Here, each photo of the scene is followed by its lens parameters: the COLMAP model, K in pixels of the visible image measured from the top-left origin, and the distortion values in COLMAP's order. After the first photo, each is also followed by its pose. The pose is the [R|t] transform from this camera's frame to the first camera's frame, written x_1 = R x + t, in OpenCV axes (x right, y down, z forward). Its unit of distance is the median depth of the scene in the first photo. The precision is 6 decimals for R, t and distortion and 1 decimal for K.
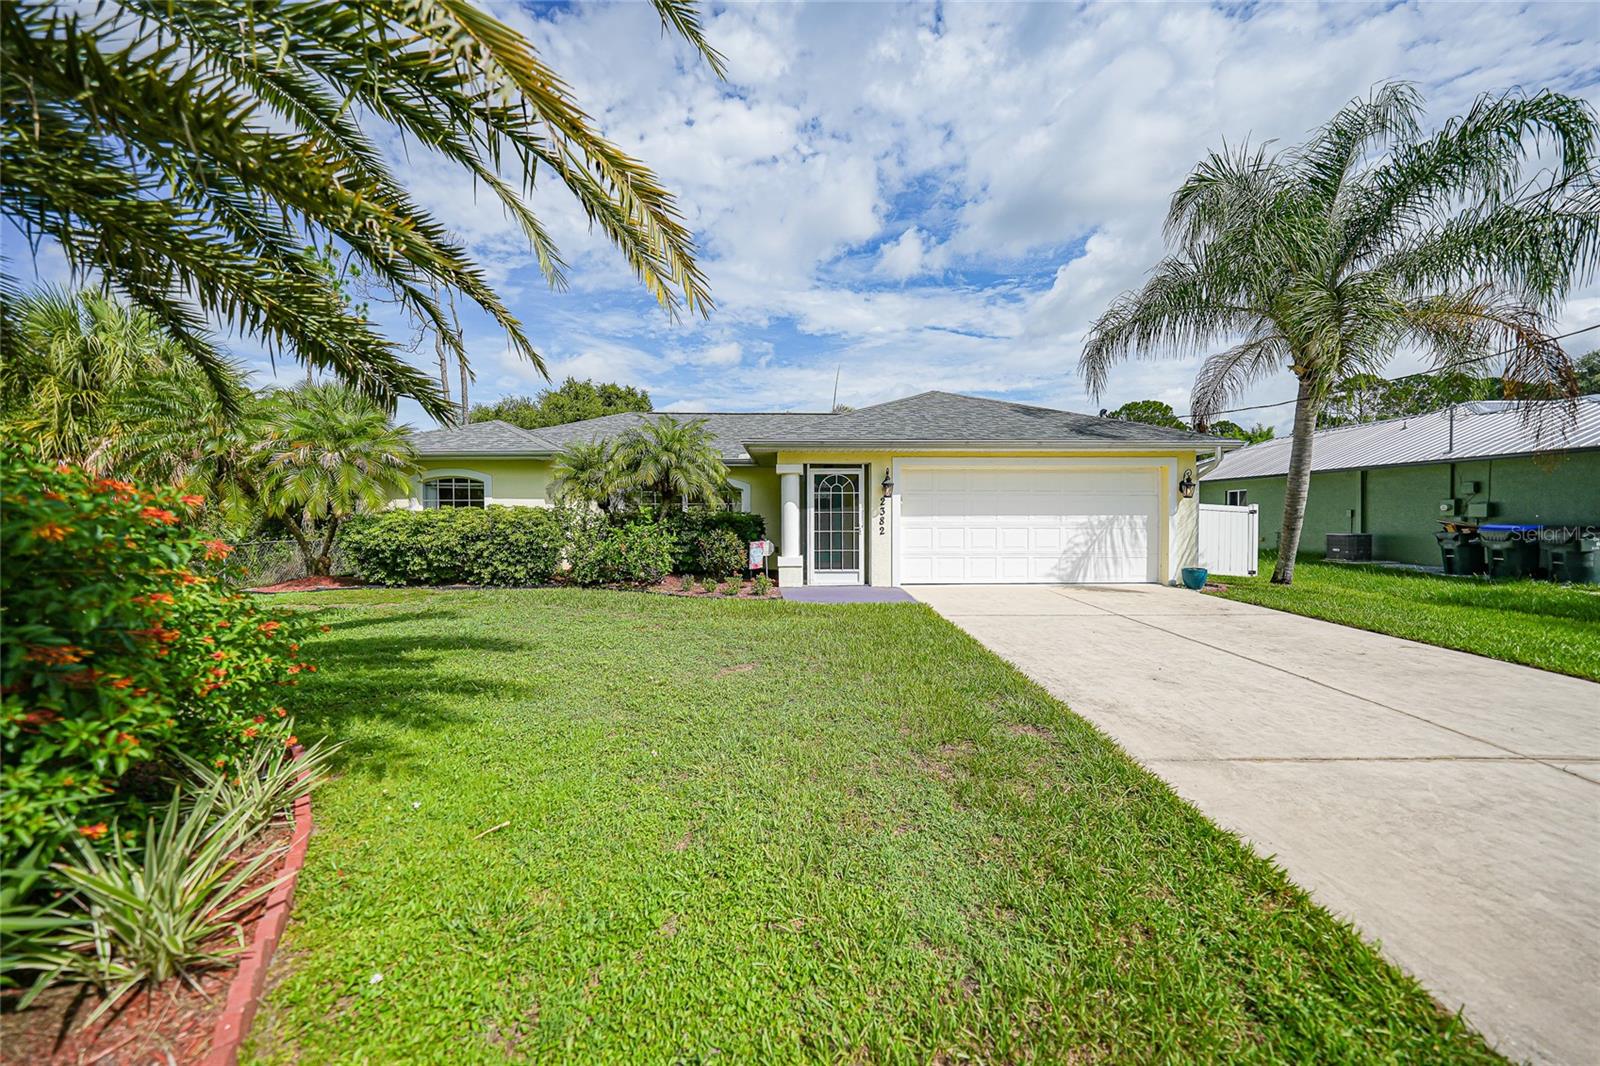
lens RADIAL K [[561.0, 0, 797.3], [0, 561.0, 529.8], [0, 0, 1]] dist [-0.017672, 0.001415]
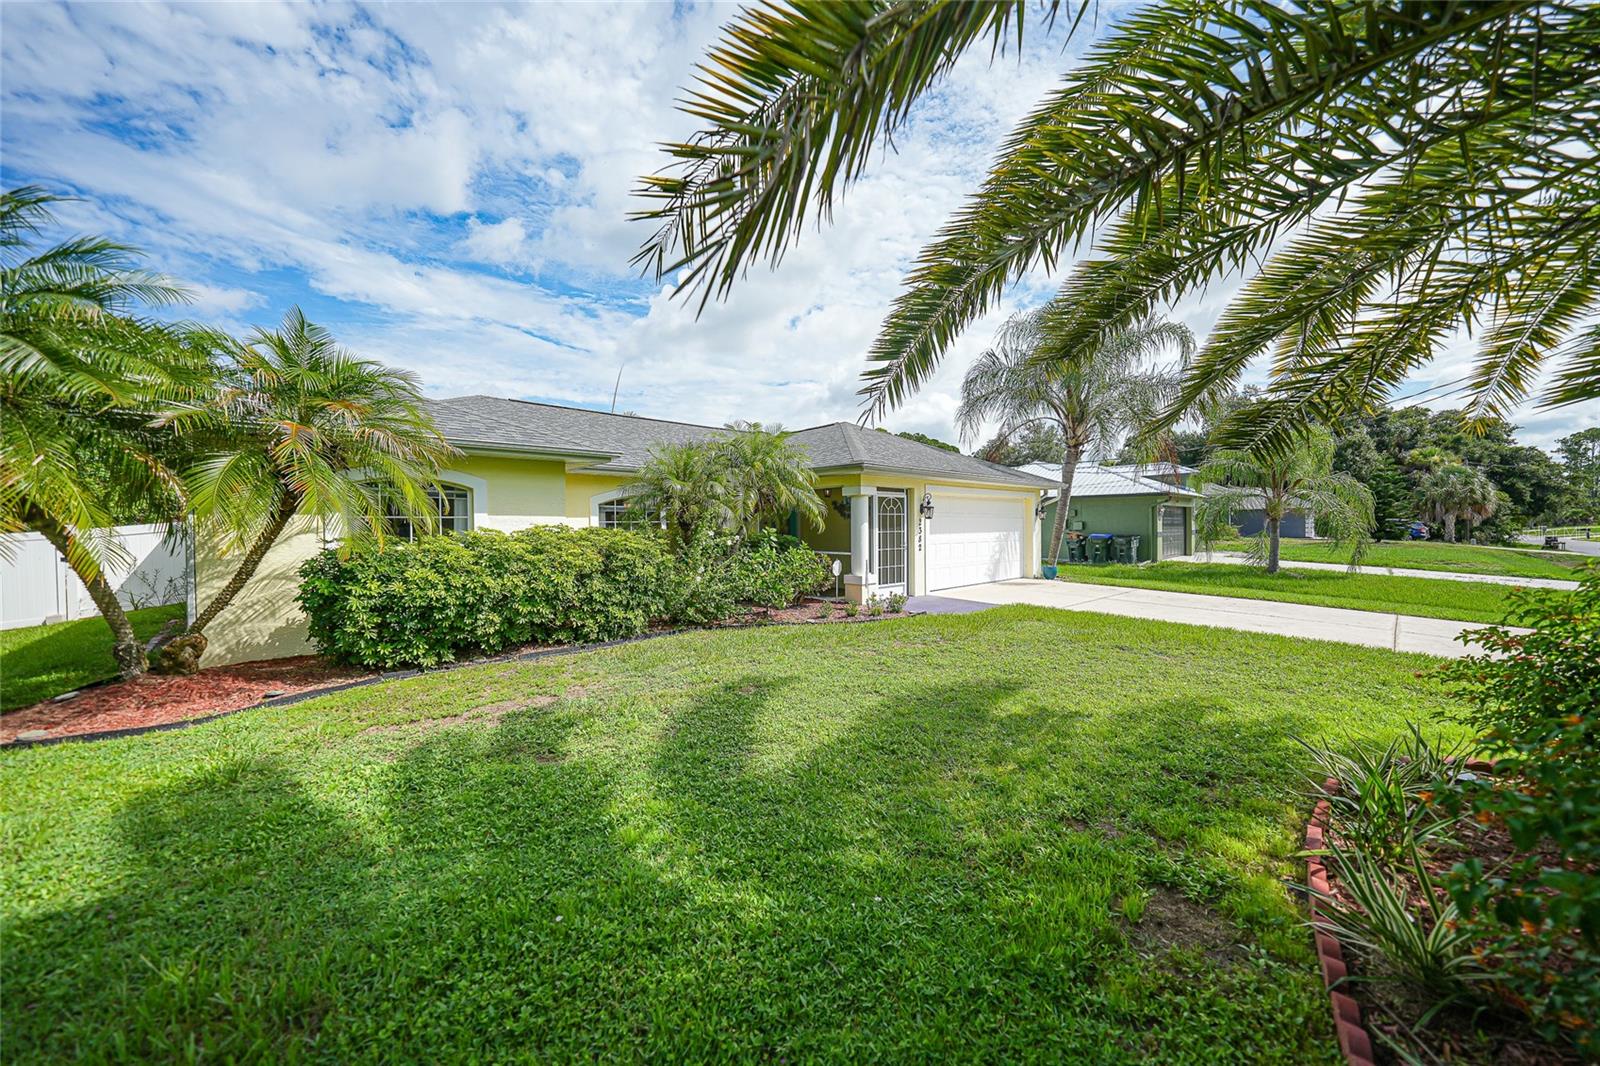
lens RADIAL K [[561.0, 0, 802.7], [0, 561.0, 524.0], [0, 0, 1]] dist [-0.017672, 0.001415]
pose [[0.746715, -0.000845, 0.665143, -0.787599], [0.021798, 0.999493, -0.023202, -0.024237], [-0.664786, 0.031824, 0.746355, 0.296966]]
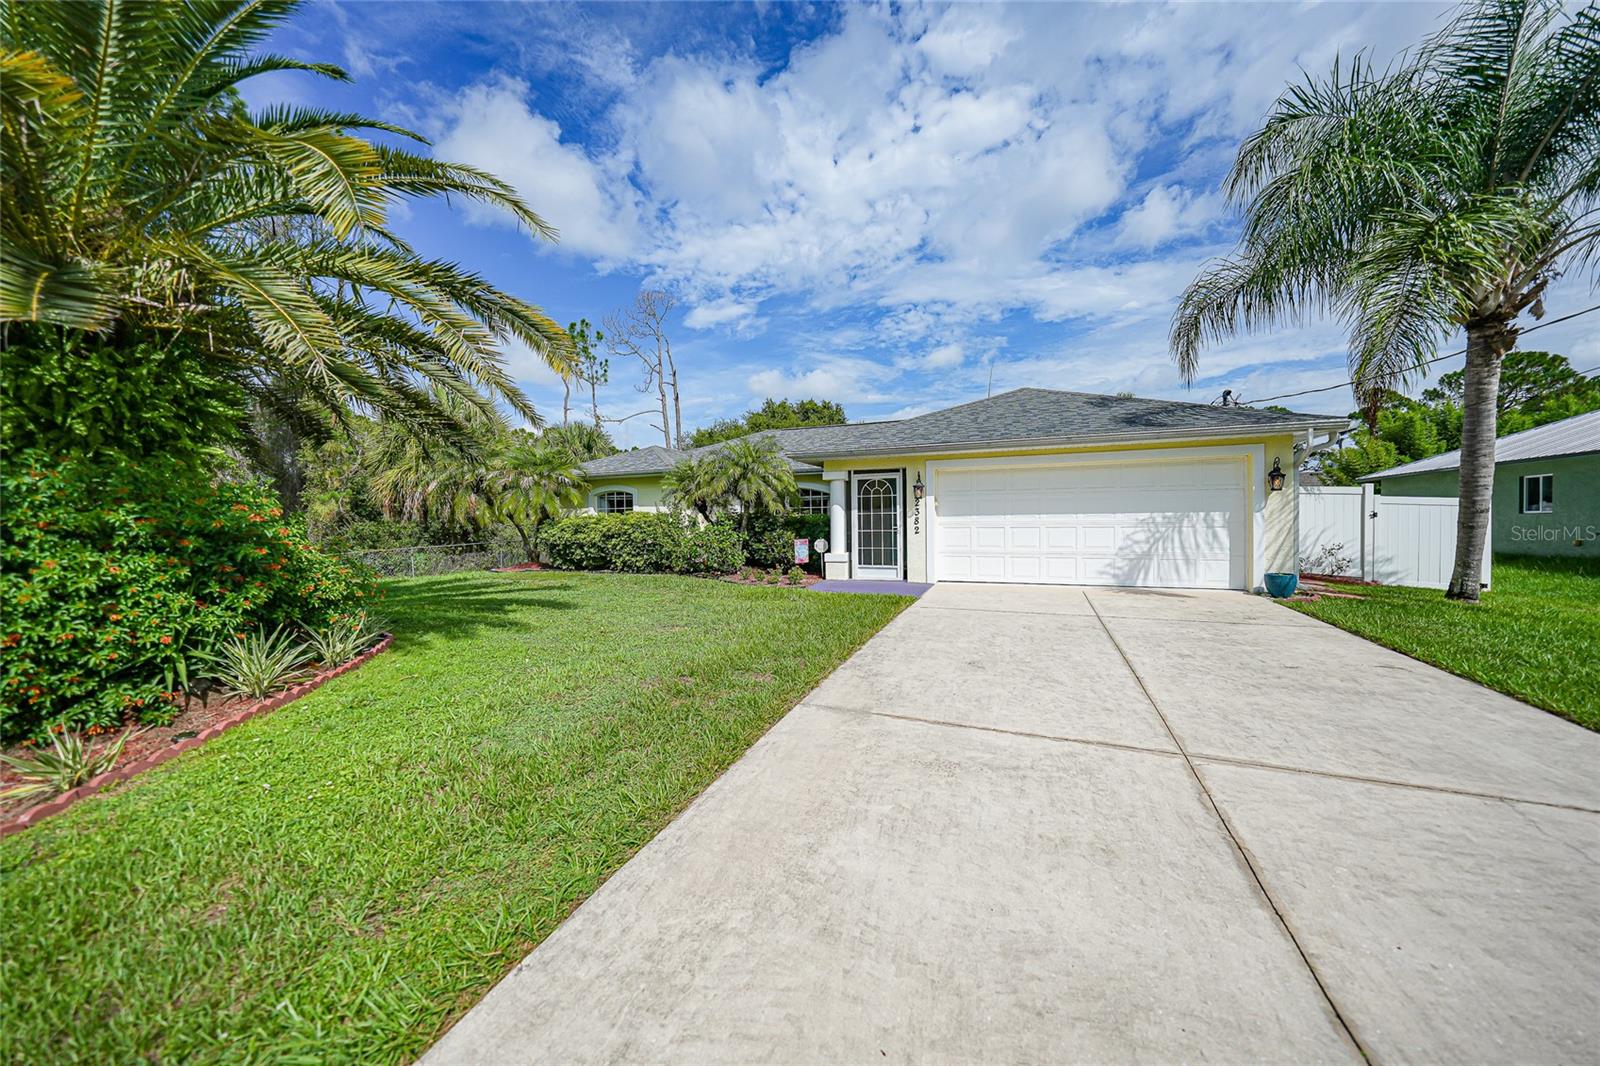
lens RADIAL K [[561.0, 0, 807.1], [0, 561.0, 534.1], [0, 0, 1]] dist [-0.017672, 0.001415]
pose [[0.917319, 0.000465, -0.398152, 0.380586], [-0.000124, 1.000000, 0.000884, 0.008409], [0.398152, -0.000761, 0.917319, -0.058744]]
